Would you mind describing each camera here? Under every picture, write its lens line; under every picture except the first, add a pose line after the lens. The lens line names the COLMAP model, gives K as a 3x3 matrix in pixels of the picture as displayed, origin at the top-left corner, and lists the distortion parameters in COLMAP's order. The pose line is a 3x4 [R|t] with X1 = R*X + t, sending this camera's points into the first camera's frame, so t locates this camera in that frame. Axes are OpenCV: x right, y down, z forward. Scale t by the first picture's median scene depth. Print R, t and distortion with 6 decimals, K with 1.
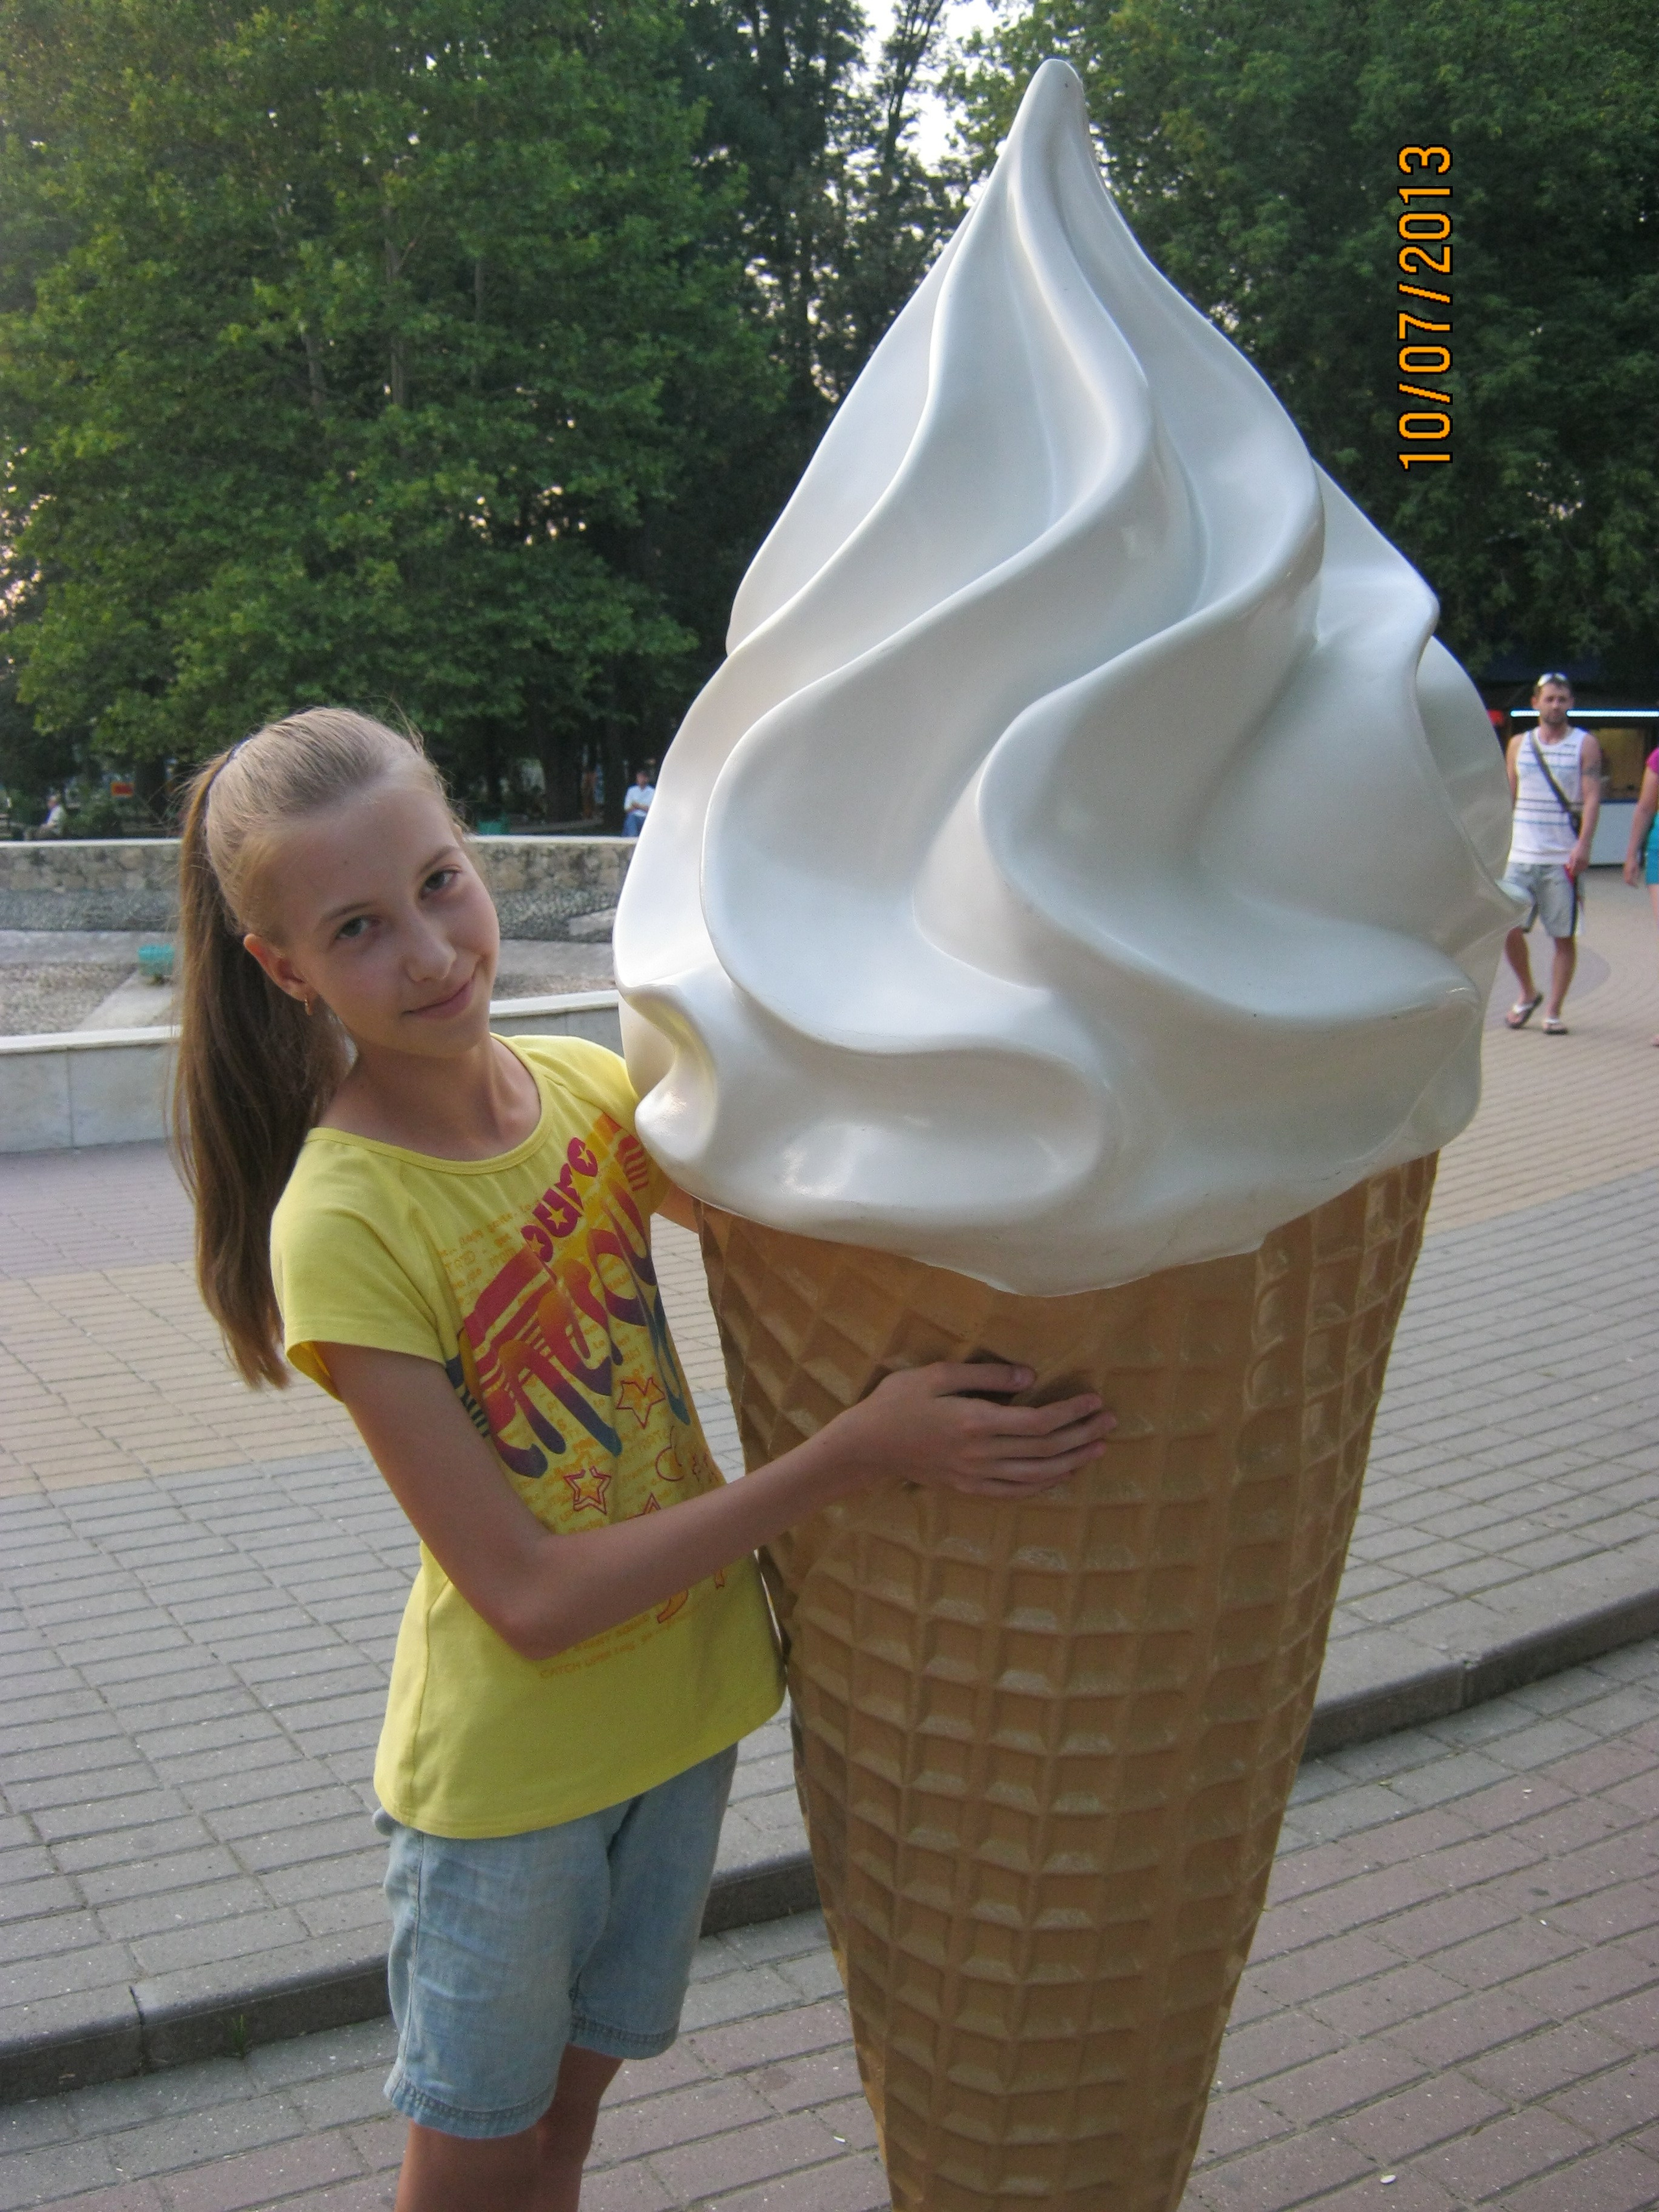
lens RADIAL K [[2431.8, 0, 838.0], [0, 2431.8, 1114.8], [0, 0, 1]] dist [-0.076989, 0.000000]
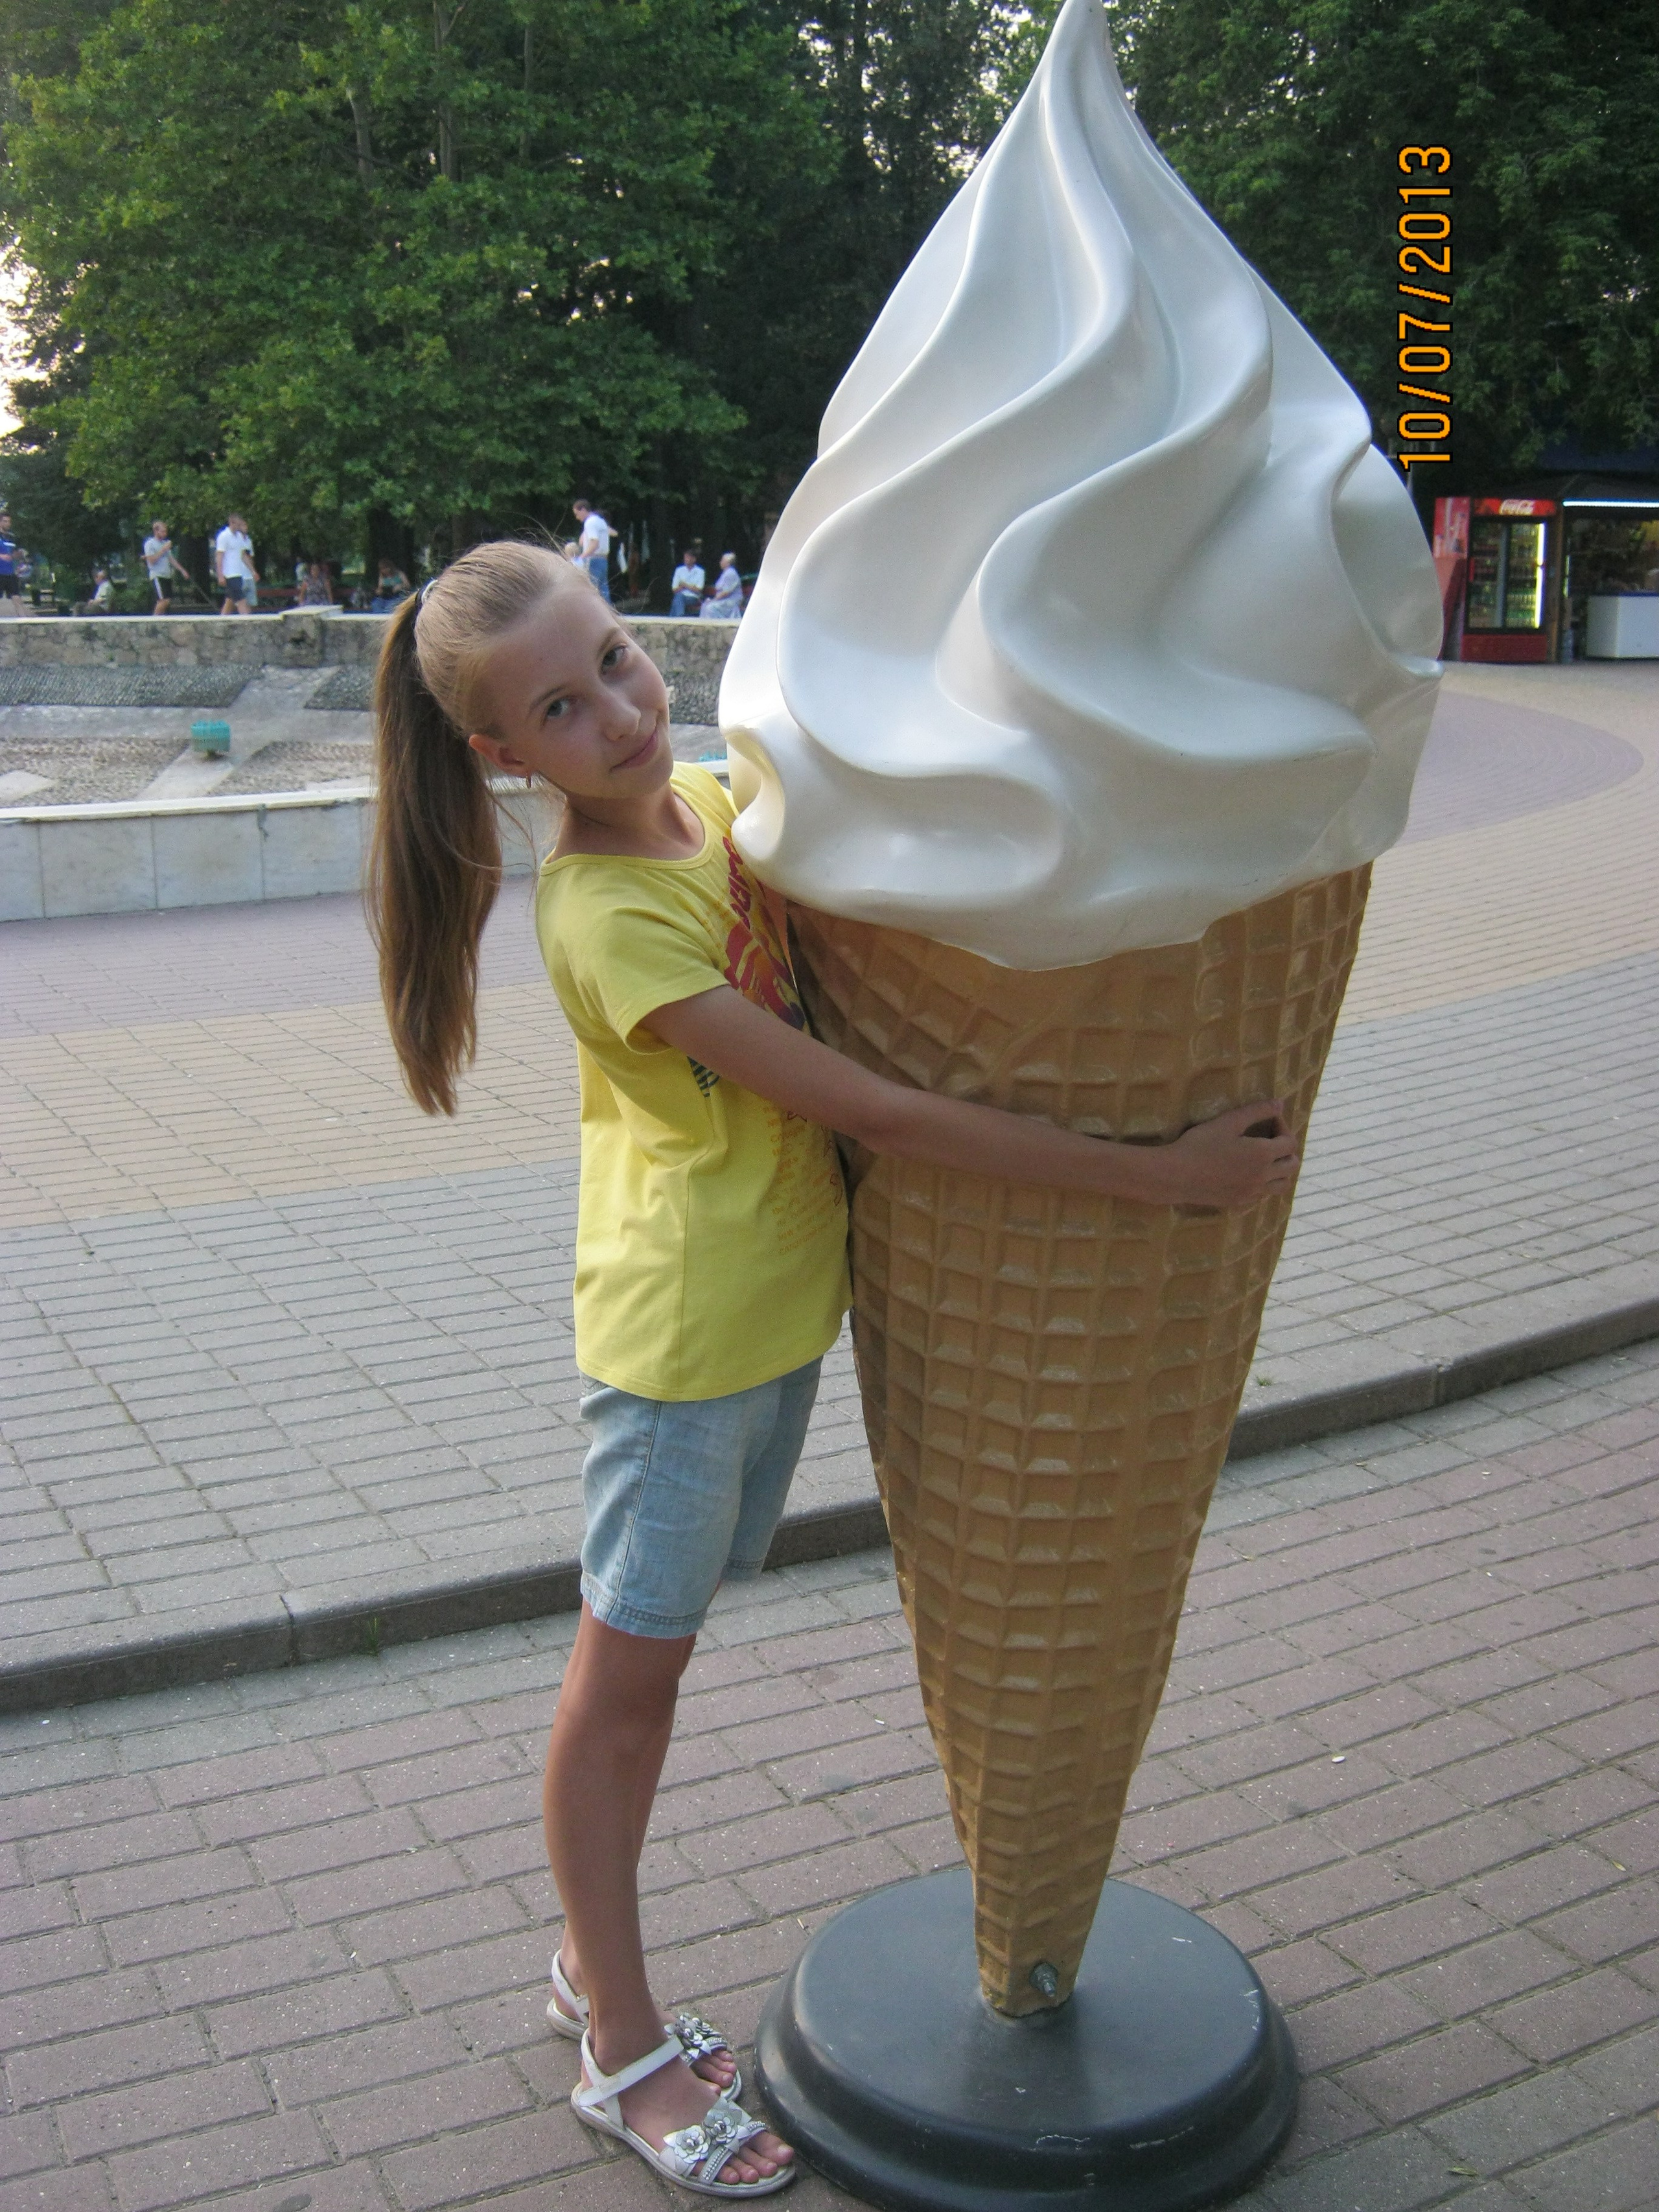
lens RADIAL K [[2431.8, 0, 846.6], [0, 2431.8, 1105.5], [0, 0, 1]] dist [-0.076989, 0.000000]
pose [[0.999824, 0.013419, -0.013087, -0.002368], [-0.012274, 0.996393, 0.083968, 0.012239], [0.014167, -0.083792, 0.996383, -0.100469]]
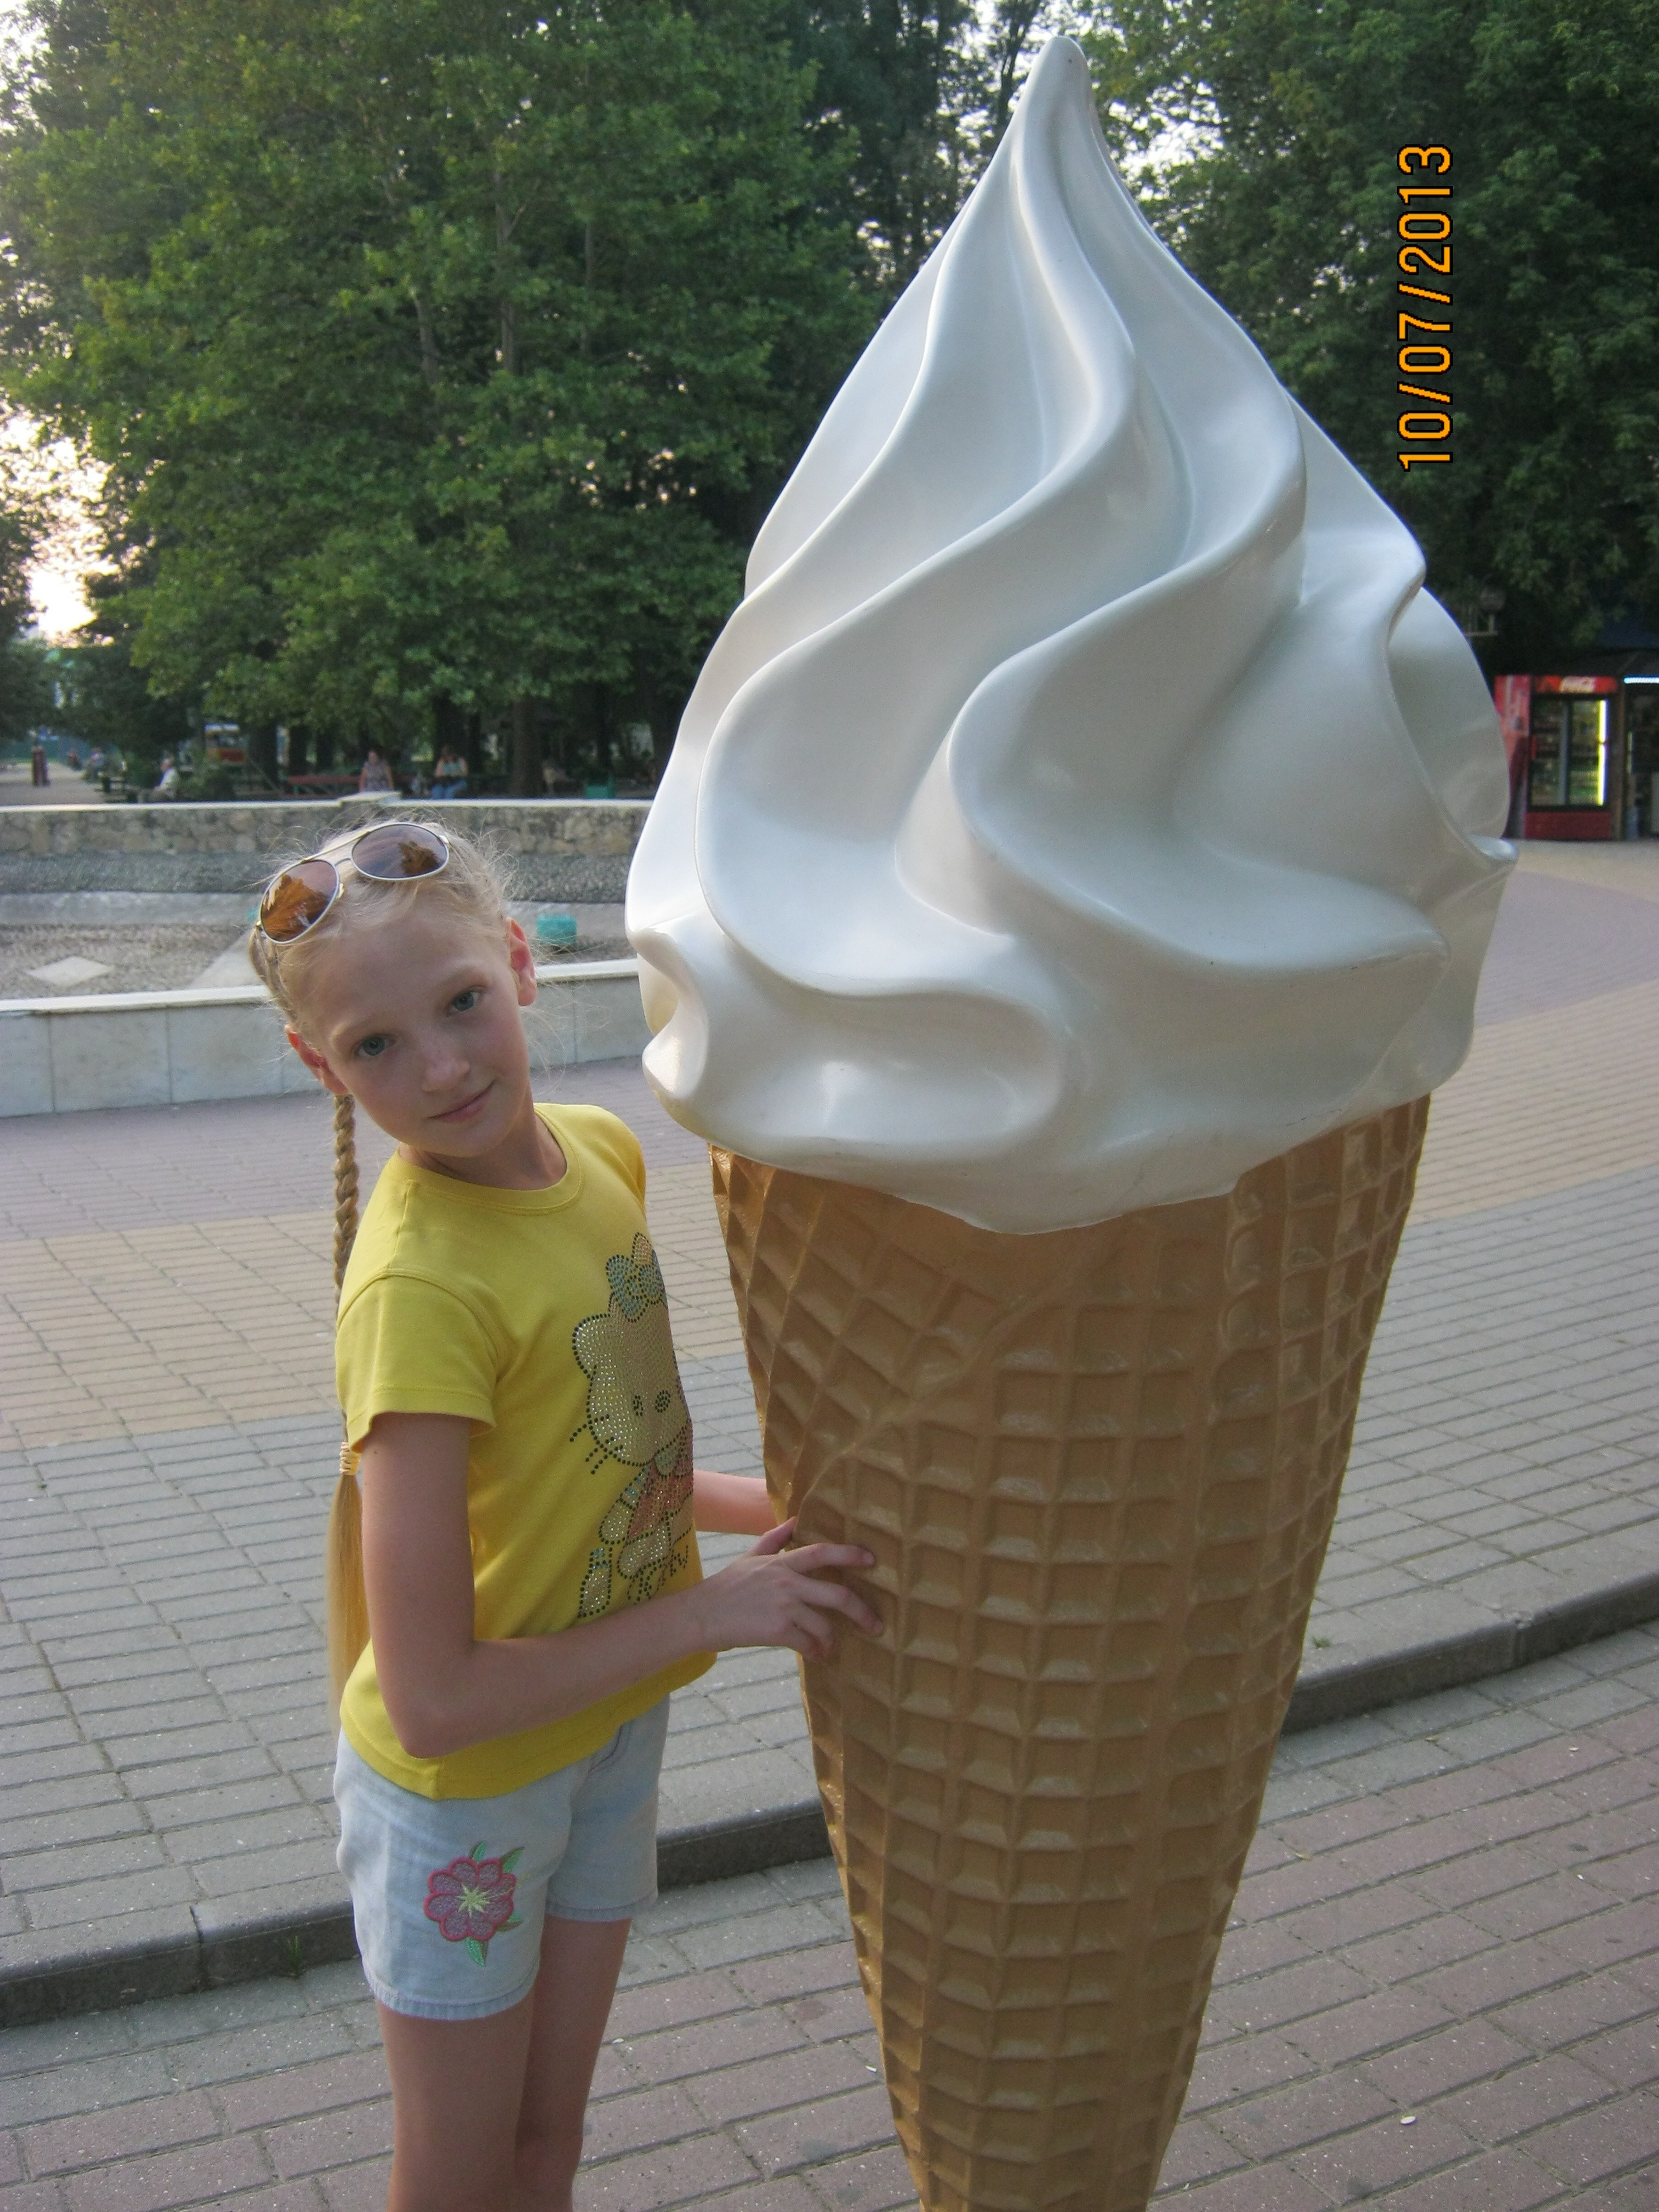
lens RADIAL K [[2431.8, 0, 839.0], [0, 2431.8, 1115.3], [0, 0, 1]] dist [-0.076989, 0.000000]
pose [[0.999012, 0.008658, -0.043590, 0.016280], [-0.008041, 0.999865, 0.014304, 0.002982], [0.043708, -0.013939, 0.998947, -0.012189]]
